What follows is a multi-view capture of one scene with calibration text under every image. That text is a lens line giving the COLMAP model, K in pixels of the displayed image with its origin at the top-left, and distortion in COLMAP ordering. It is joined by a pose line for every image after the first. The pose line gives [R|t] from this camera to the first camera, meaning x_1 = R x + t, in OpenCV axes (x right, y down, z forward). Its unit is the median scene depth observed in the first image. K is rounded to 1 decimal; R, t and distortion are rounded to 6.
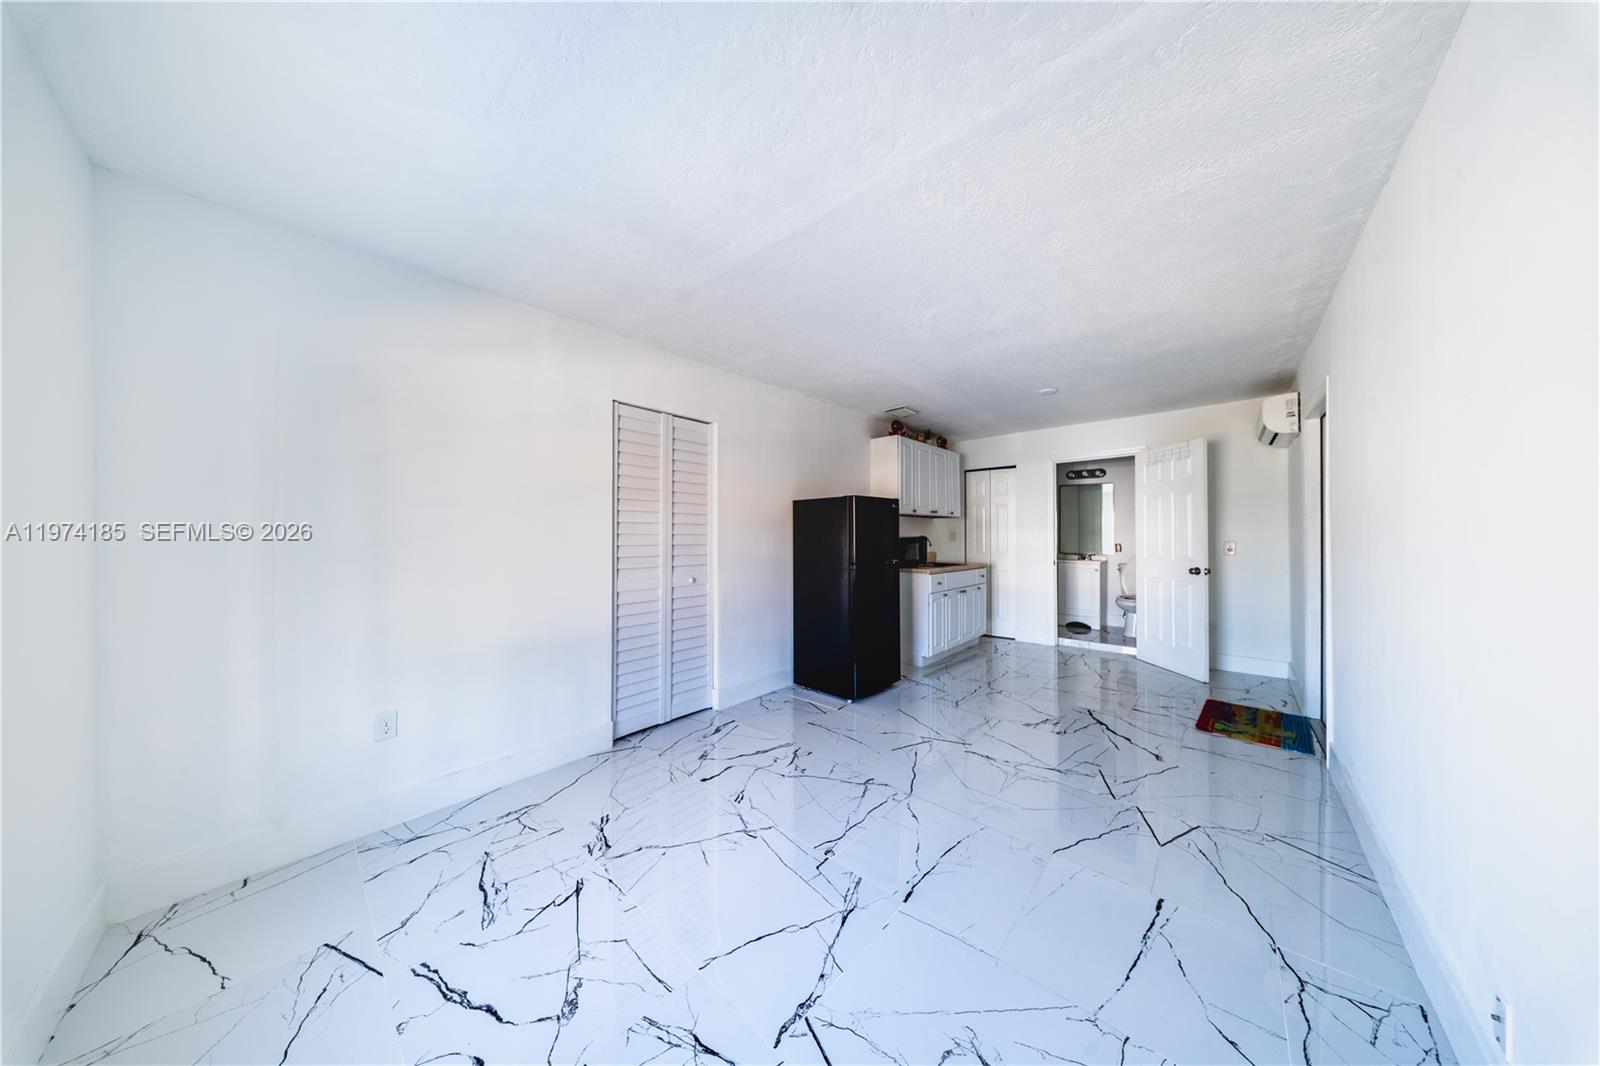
lens RADIAL K [[467.6, 0, 795.6], [0, 467.6, 532.8], [0, 0, 1]] dist [0.007979, -0.003088]
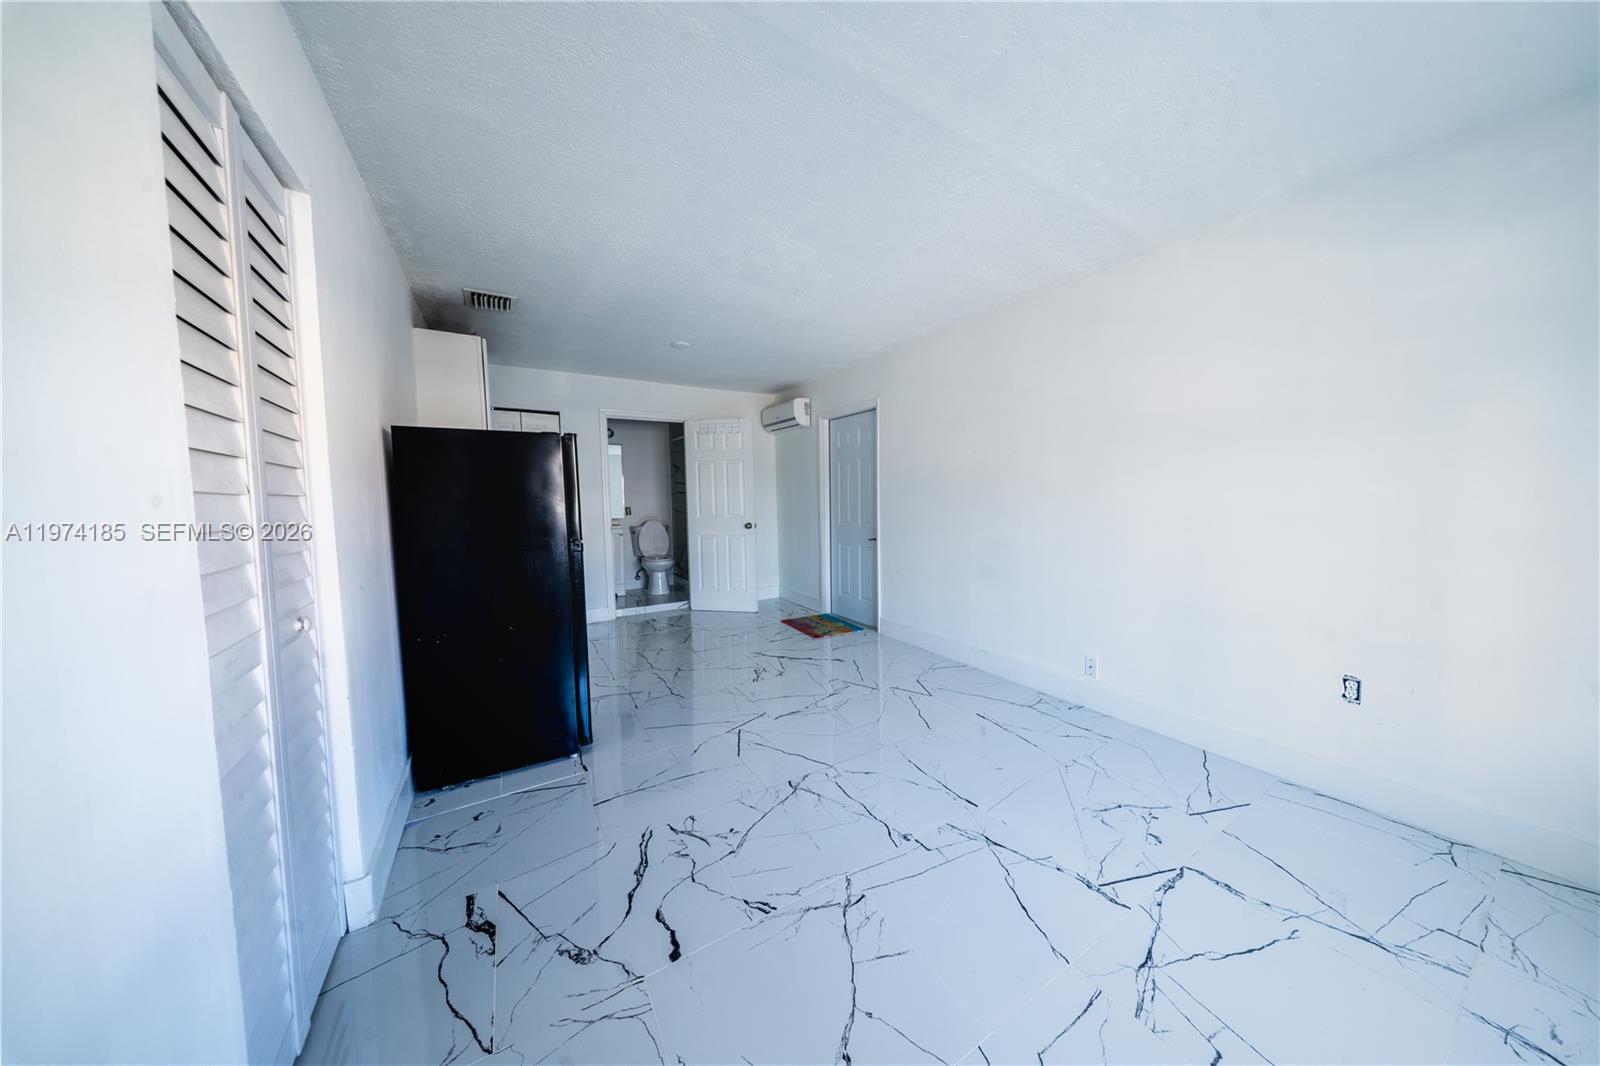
lens RADIAL K [[511.5, 0, 872.8], [0, 511.5, 532.1], [0, 0, 1]] dist [0.007303, -0.004544]
pose [[0.212629, -0.069809, 0.974636, -0.509345], [0.006989, 0.997528, 0.069924, 0.007375], [-0.977108, -0.008057, 0.212591, 0.494496]]
